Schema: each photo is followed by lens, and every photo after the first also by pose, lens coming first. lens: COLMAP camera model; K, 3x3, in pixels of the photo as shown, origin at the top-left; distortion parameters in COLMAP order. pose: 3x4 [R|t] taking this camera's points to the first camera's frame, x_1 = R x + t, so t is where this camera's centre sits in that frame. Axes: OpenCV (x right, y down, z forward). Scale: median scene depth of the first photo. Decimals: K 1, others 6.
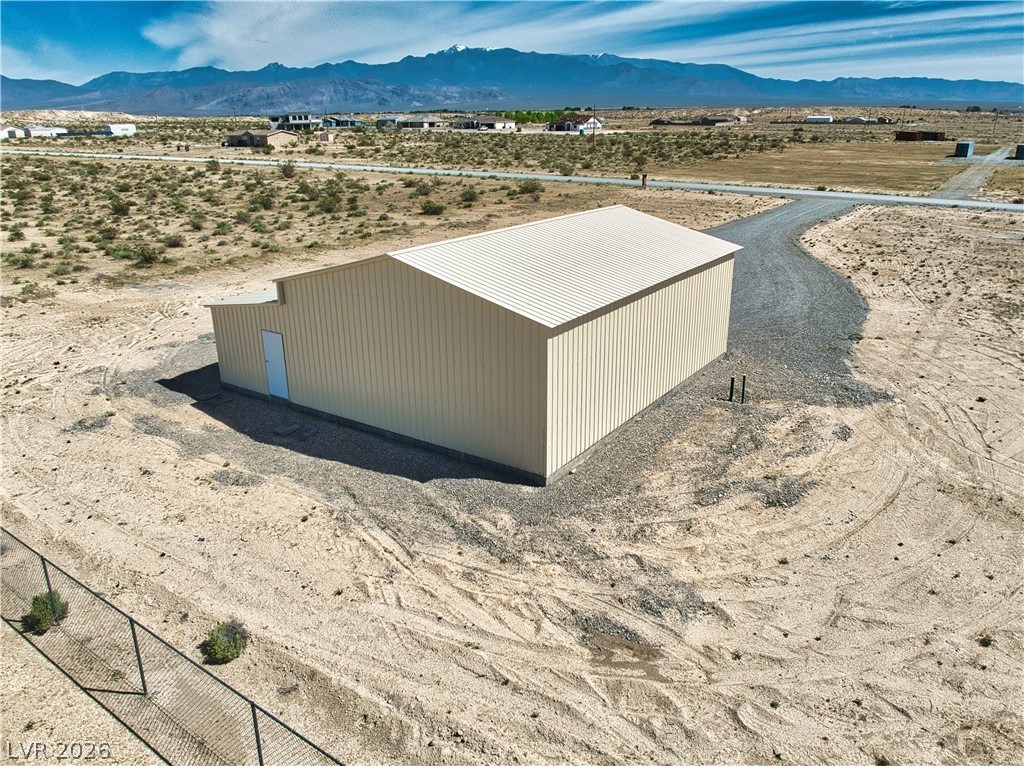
lens RADIAL K [[755.8, 0, 512.0], [0, 755.8, 383.0], [0, 0, 1]] dist [-0.043156, -0.000815]
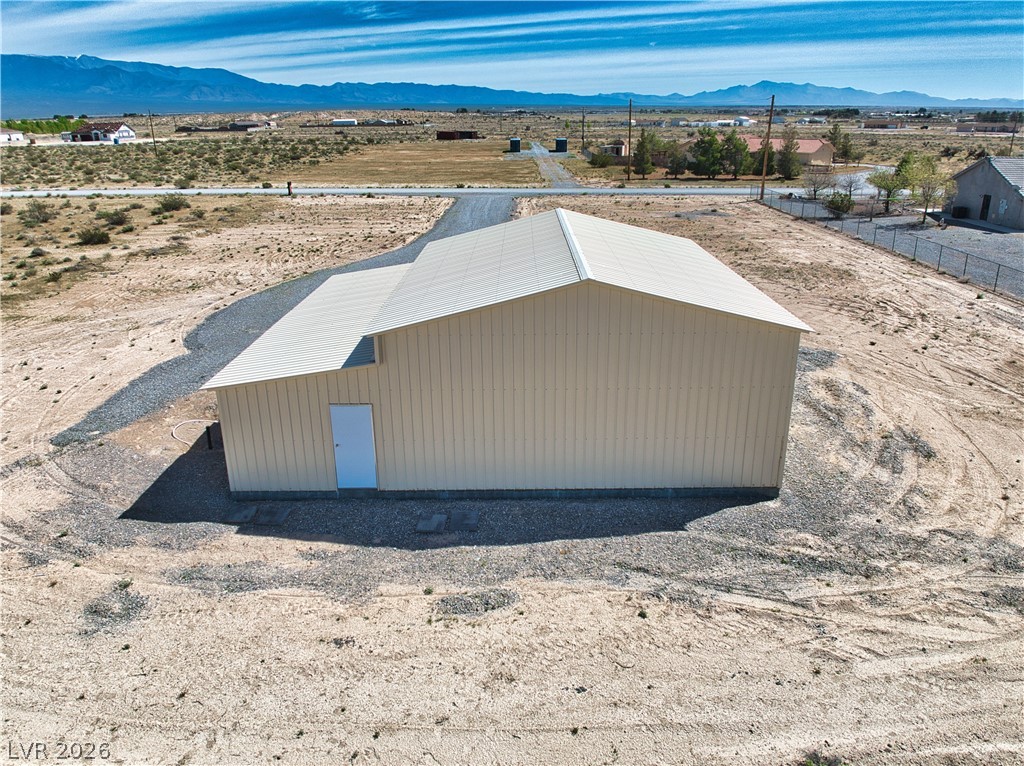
lens RADIAL K [[755.8, 0, 512.0], [0, 755.8, 383.0], [0, 0, 1]] dist [-0.043156, -0.000815]
pose [[0.824303, -0.186355, 0.534600, -0.589597], [0.189440, 0.980632, 0.049738, -0.096504], [-0.533514, 0.060275, 0.843641, 0.294519]]
